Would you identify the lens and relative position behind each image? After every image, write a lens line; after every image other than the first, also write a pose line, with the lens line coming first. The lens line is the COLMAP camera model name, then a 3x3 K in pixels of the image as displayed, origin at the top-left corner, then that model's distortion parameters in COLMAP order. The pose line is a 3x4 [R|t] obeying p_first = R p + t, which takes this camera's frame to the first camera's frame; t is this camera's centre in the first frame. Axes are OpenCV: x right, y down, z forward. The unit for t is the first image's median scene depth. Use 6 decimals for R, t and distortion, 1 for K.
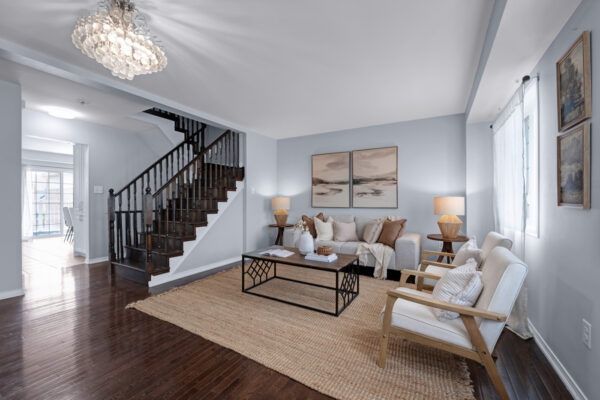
lens RADIAL K [[248.3, 0, 301.8], [0, 248.3, 199.5], [0, 0, 1]] dist [-0.008899, -0.000491]
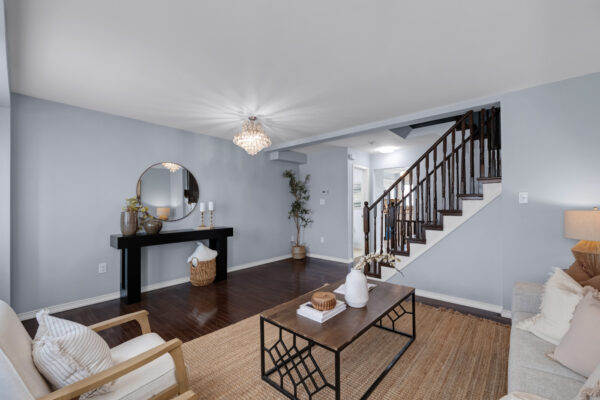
lens RADIAL K [[248.3, 0, 300.0], [0, 248.3, 201.7], [0, 0, 1]] dist [-0.008899, -0.000491]
pose [[-0.205557, -0.010524, -0.978589, 0.464153], [0.000399, 0.999941, -0.010837, -0.023486], [0.978645, -0.002618, -0.205541, 0.680409]]
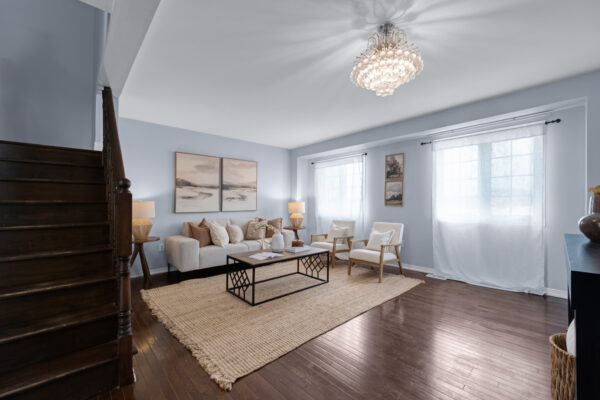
lens RADIAL K [[248.3, 0, 299.1], [0, 248.3, 202.2], [0, 0, 1]] dist [-0.008899, -0.000491]
pose [[0.299959, 0.005023, 0.953939, -0.719279], [0.005090, 0.999963, -0.006866, 0.002169], [-0.953938, 0.006915, 0.299923, 0.390471]]
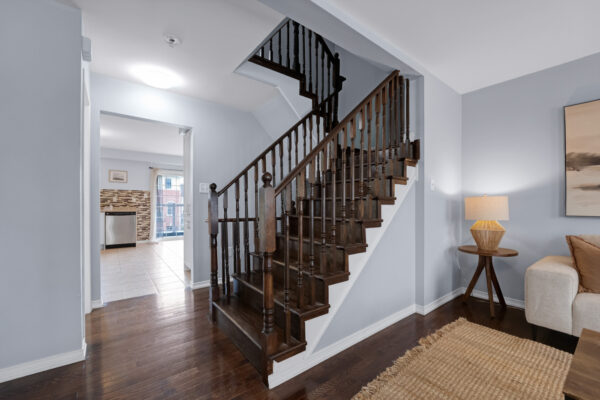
lens RADIAL K [[248.3, 0, 302.6], [0, 248.3, 203.3], [0, 0, 1]] dist [-0.008899, -0.000491]
pose [[0.927396, -0.004221, -0.374058, -0.279298], [0.000387, 0.999947, -0.010324, 0.012042], [0.374081, 0.009429, 0.927348, 0.428716]]
